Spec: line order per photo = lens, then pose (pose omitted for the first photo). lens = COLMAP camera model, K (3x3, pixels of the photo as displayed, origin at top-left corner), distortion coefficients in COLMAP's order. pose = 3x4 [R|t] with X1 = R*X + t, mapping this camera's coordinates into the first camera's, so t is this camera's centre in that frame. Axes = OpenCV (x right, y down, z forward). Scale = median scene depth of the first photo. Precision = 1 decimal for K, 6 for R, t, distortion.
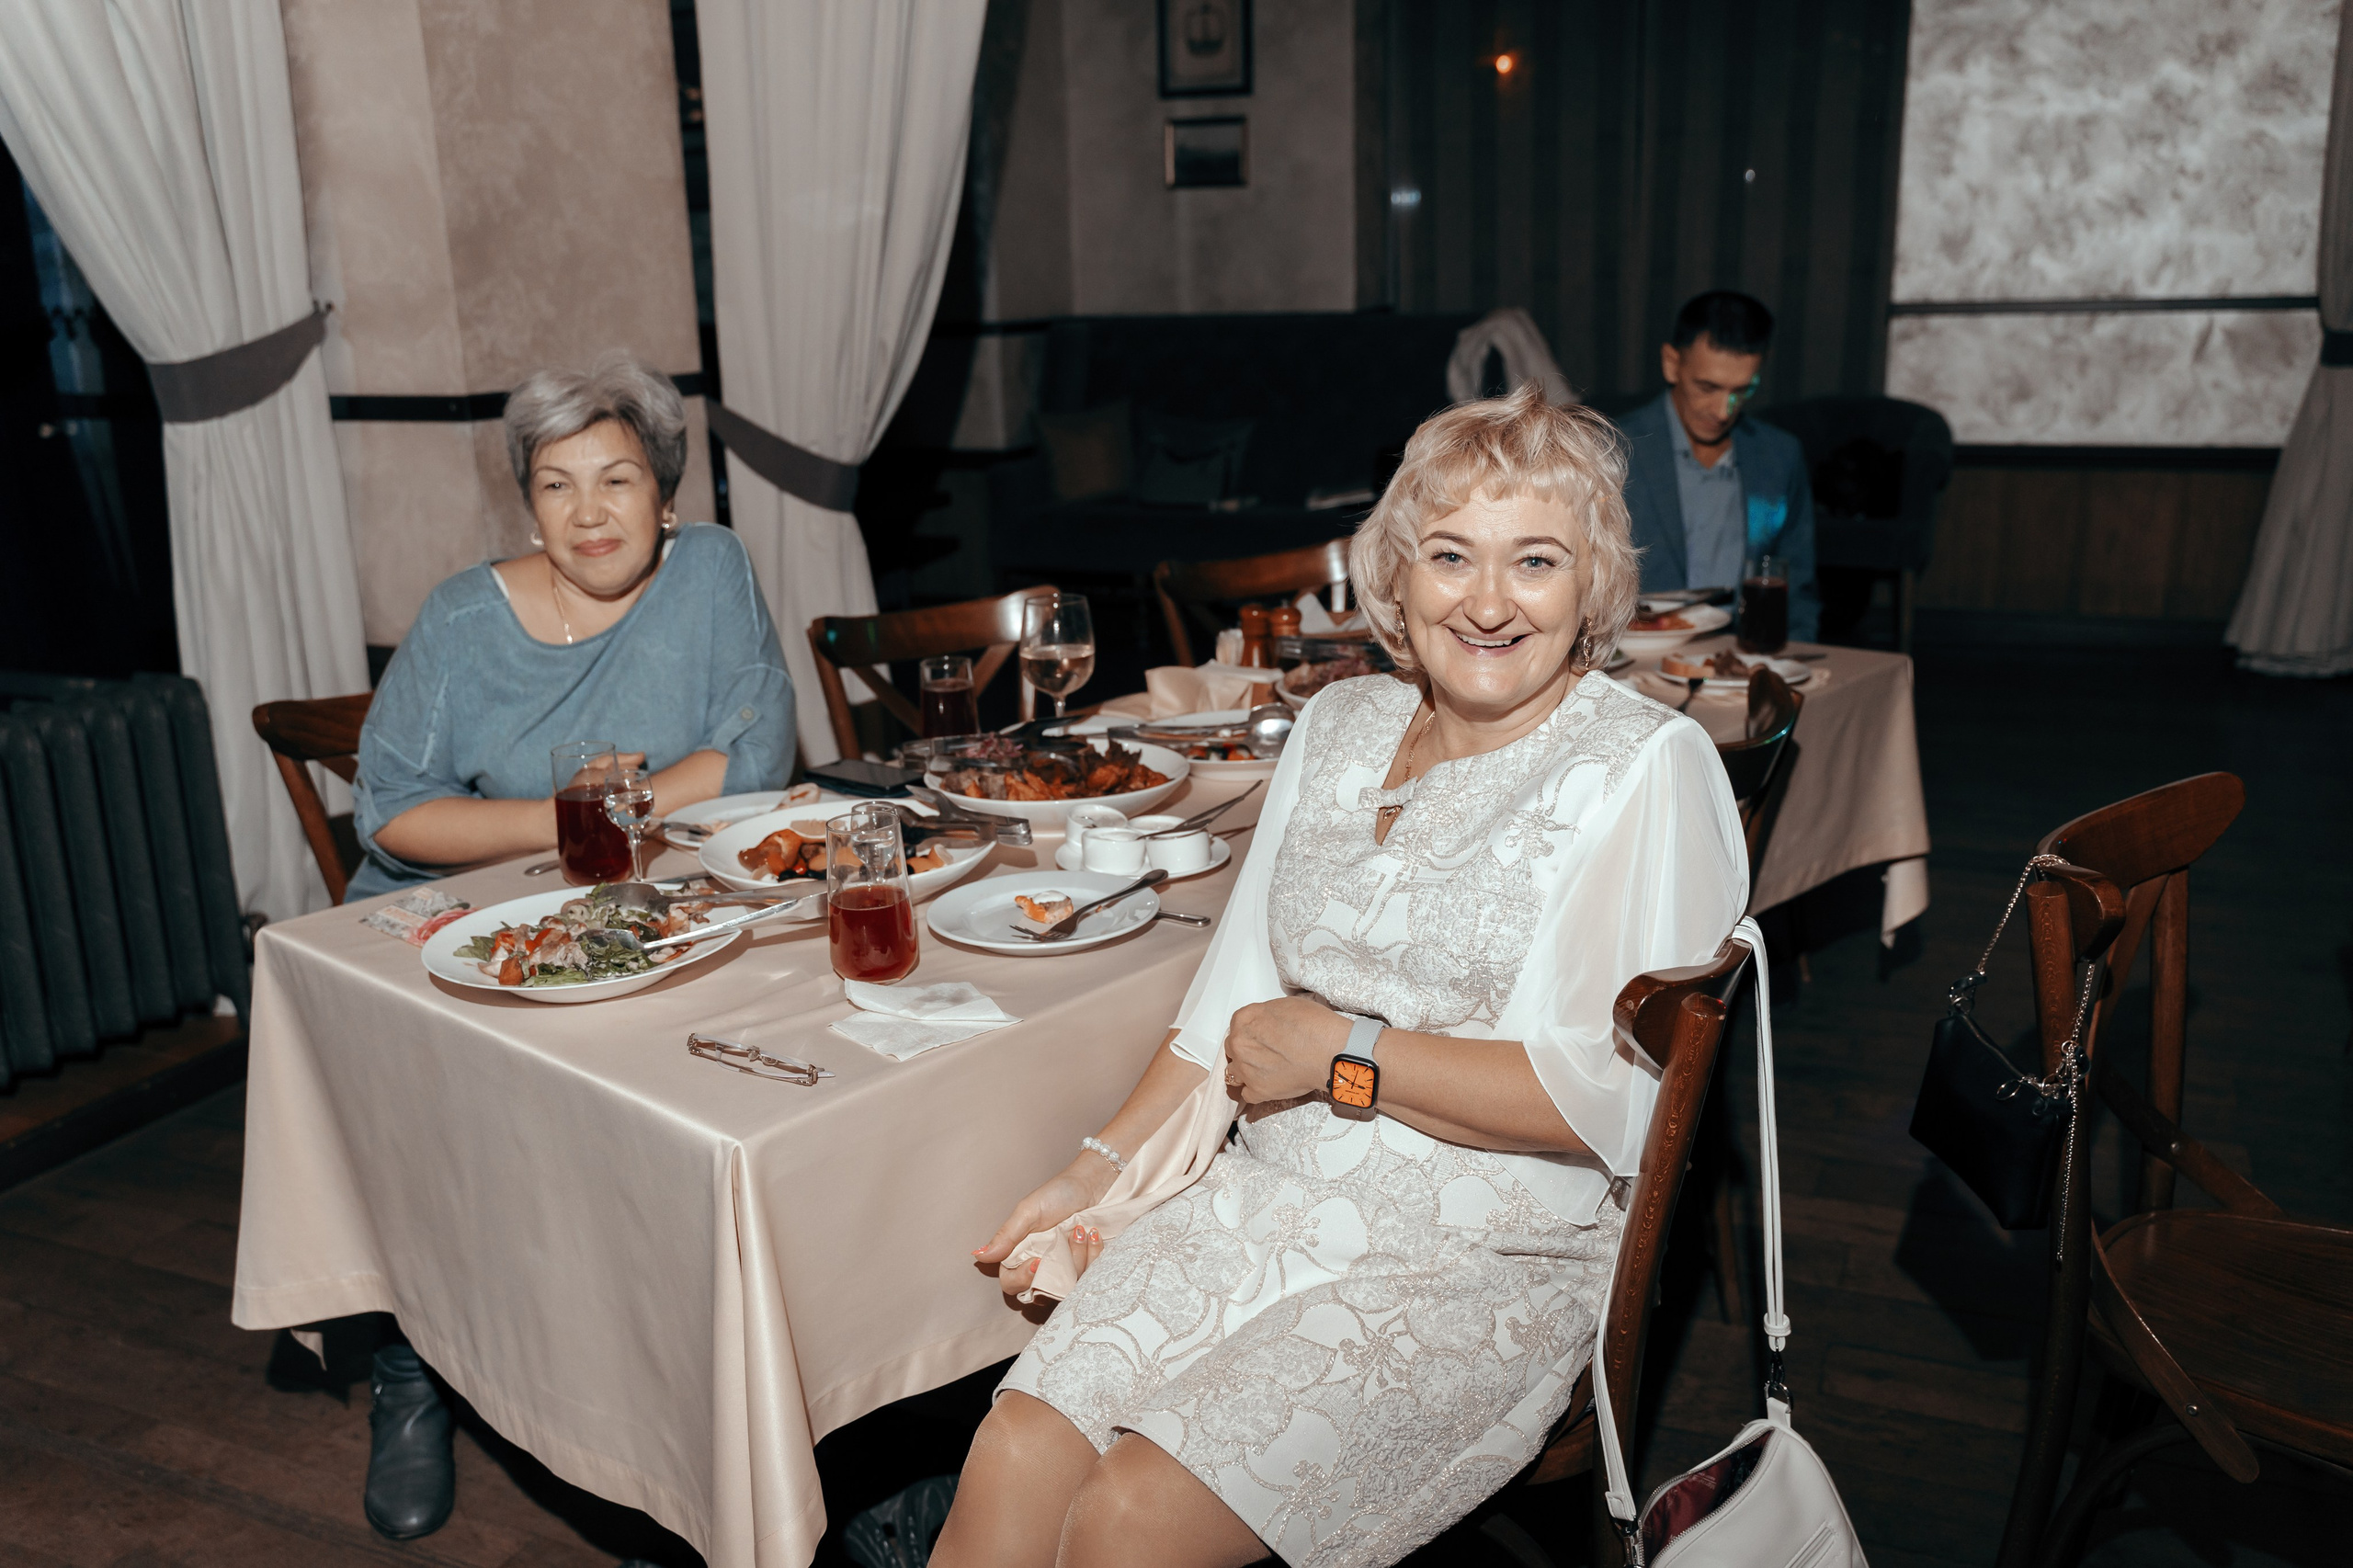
lens RADIAL K [[2021.8, 0, 1169.2], [0, 2021.8, 797.4], [0, 0, 1]] dist [-0.048074, 0.011387]
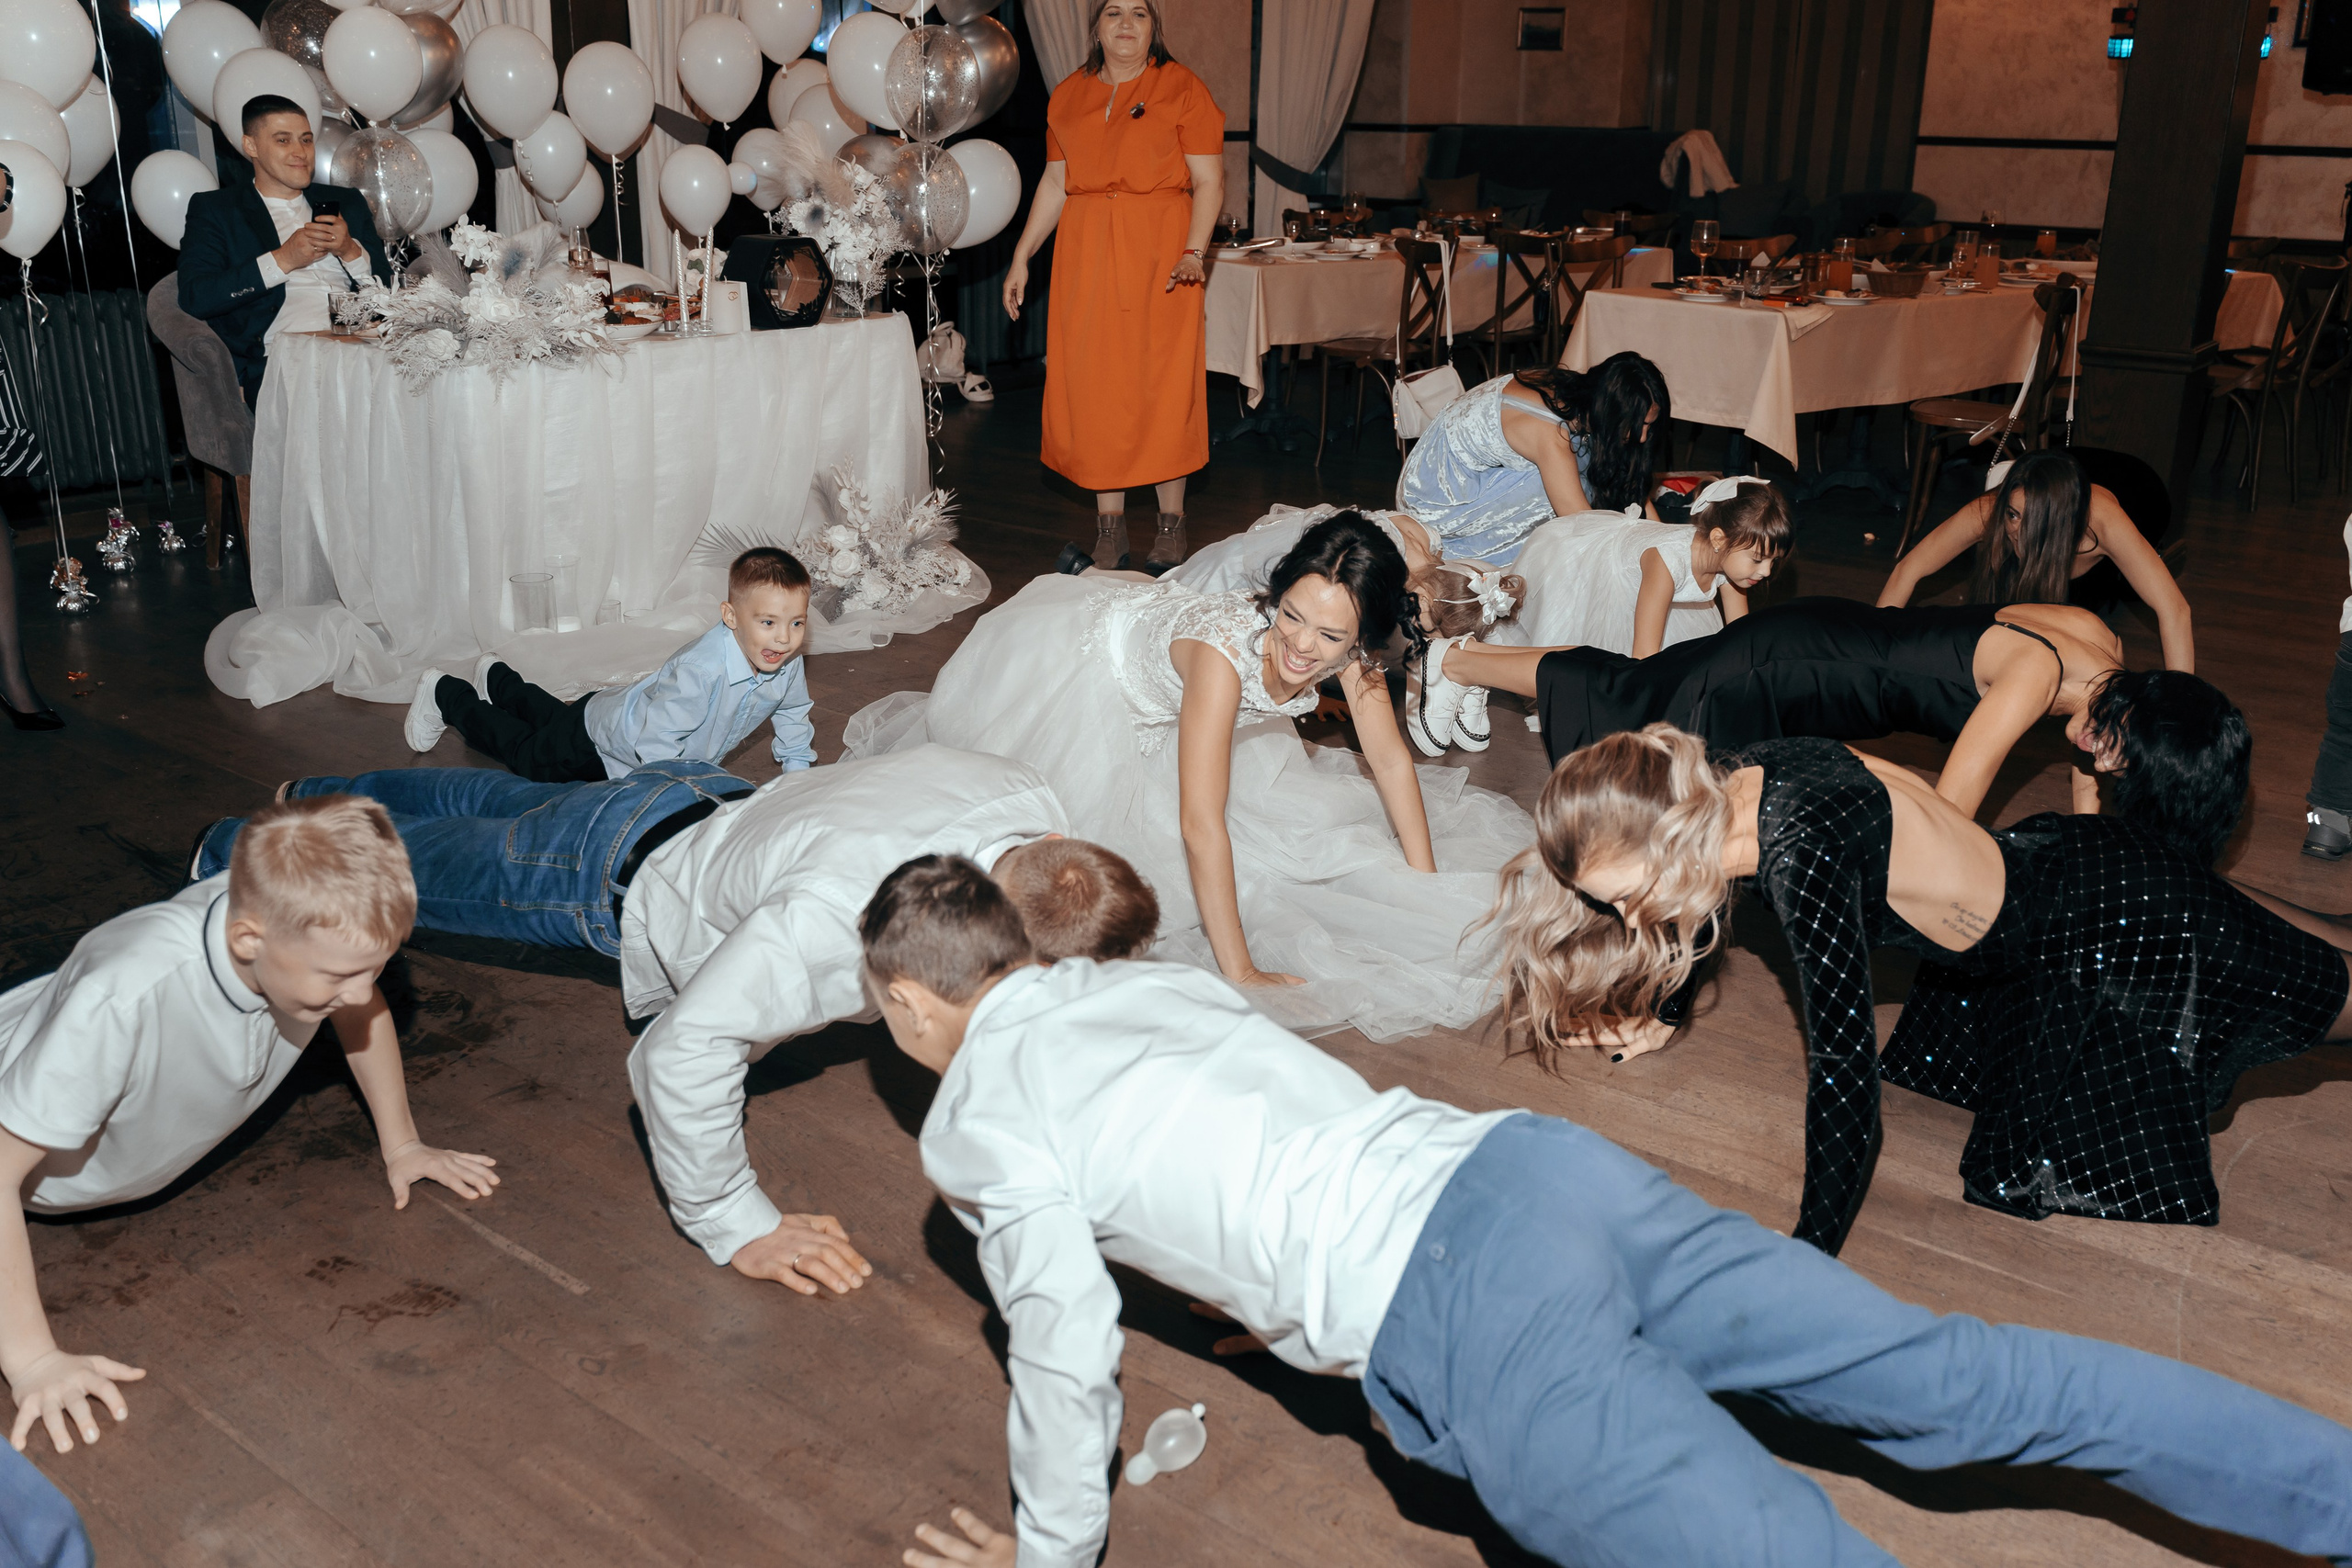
lens RADIAL K [[2020.8, 0, 1174.8], [0, 2020.8, 770.5], [0, 0, 1]] dist [-0.048074, 0.011387]
pose [[0.970804, 0.113745, -0.211193, 0.170101], [-0.098424, 0.991783, 0.081725, 0.221199], [0.218753, -0.058552, 0.974022, -0.865540]]
